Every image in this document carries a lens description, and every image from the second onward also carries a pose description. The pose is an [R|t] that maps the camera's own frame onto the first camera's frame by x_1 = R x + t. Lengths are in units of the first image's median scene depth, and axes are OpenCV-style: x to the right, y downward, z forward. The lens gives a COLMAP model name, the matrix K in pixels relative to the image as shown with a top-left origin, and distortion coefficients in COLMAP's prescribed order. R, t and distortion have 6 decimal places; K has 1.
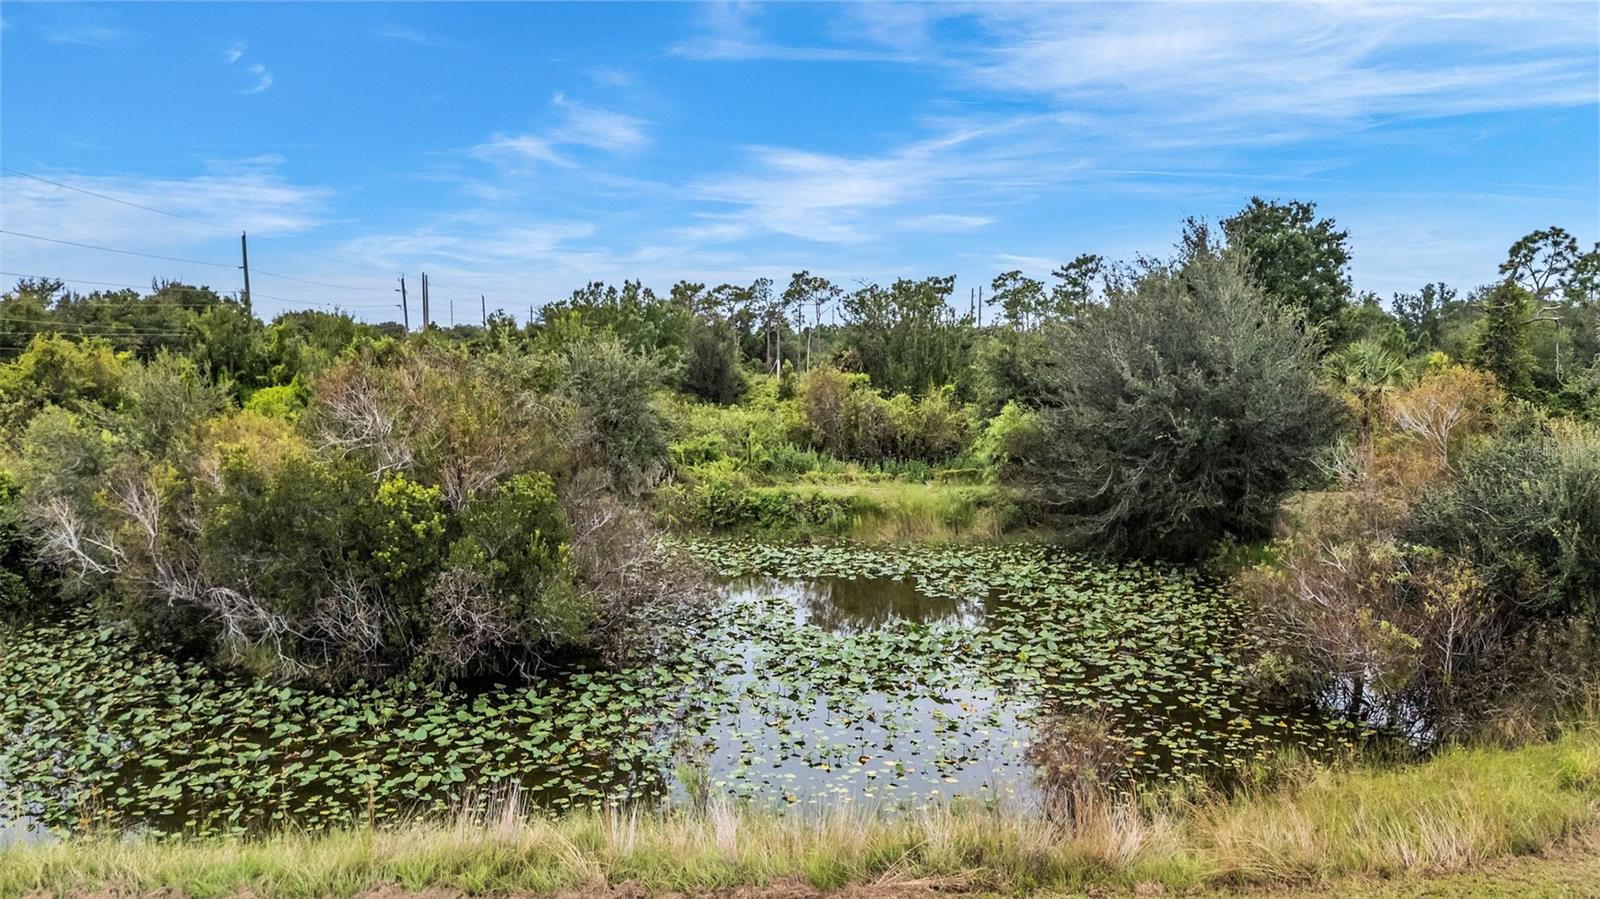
lens RADIAL K [[1173.5, 0, 797.8], [0, 1173.5, 451.1], [0, 0, 1]] dist [0.066924, -0.057096]
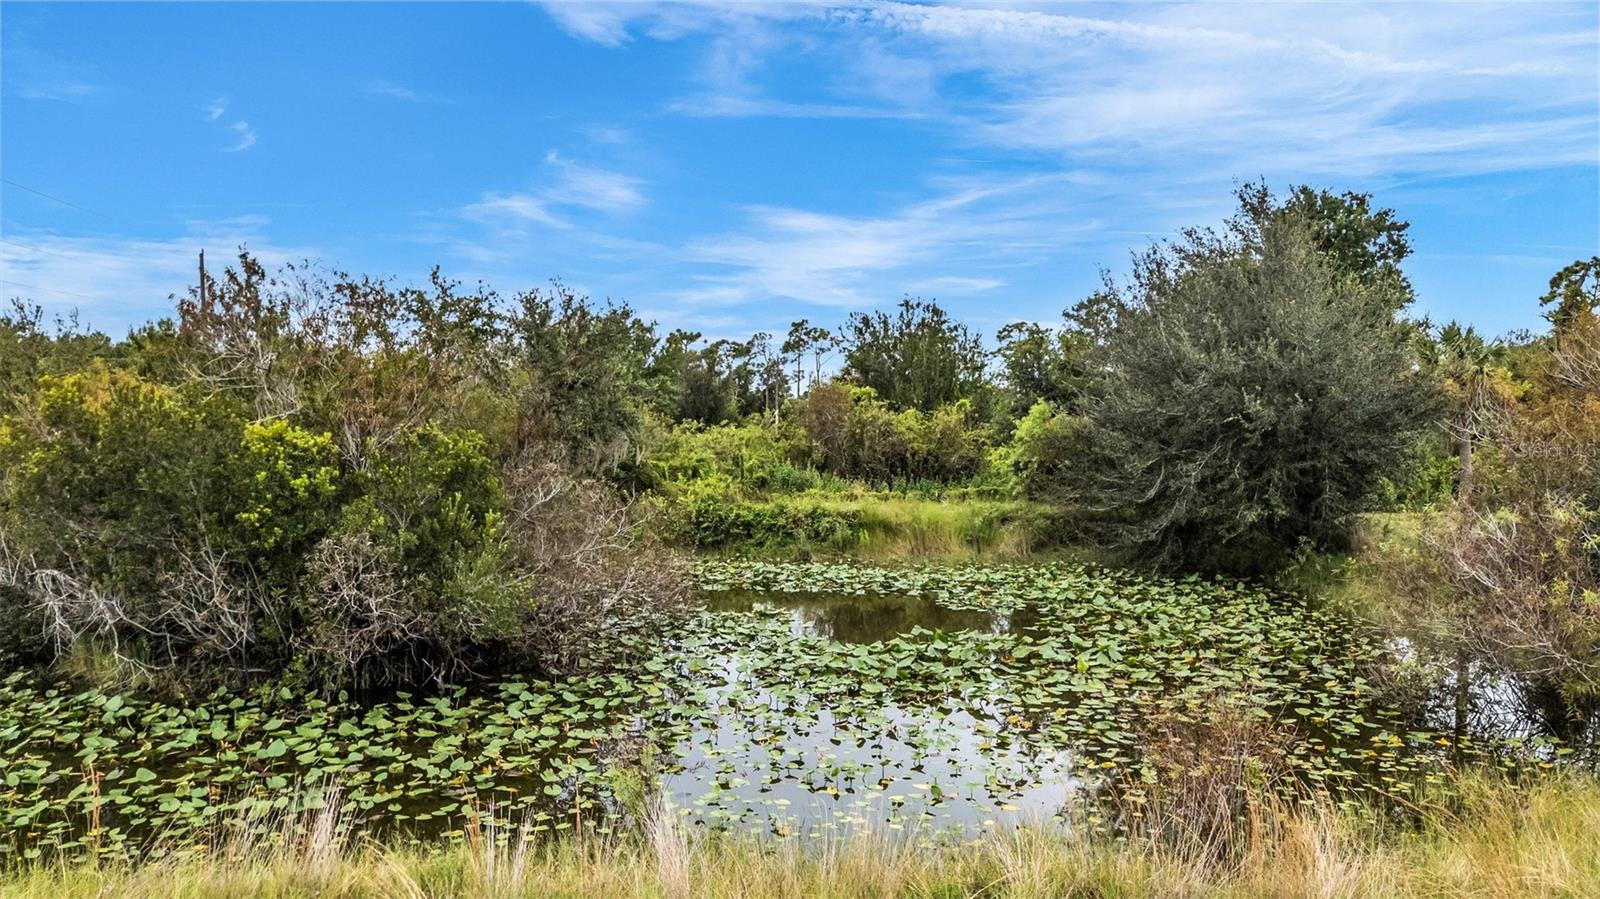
lens RADIAL K [[1177.8, 0, 800.0], [0, 1177.8, 449.5], [0, 0, 1]] dist [0.042524, -0.005602]
pose [[0.999995, 0.001888, 0.002437, 0.001200], [-0.001731, 0.998021, -0.062851, 0.081964], [-0.002551, 0.062847, 0.998020, 0.208444]]
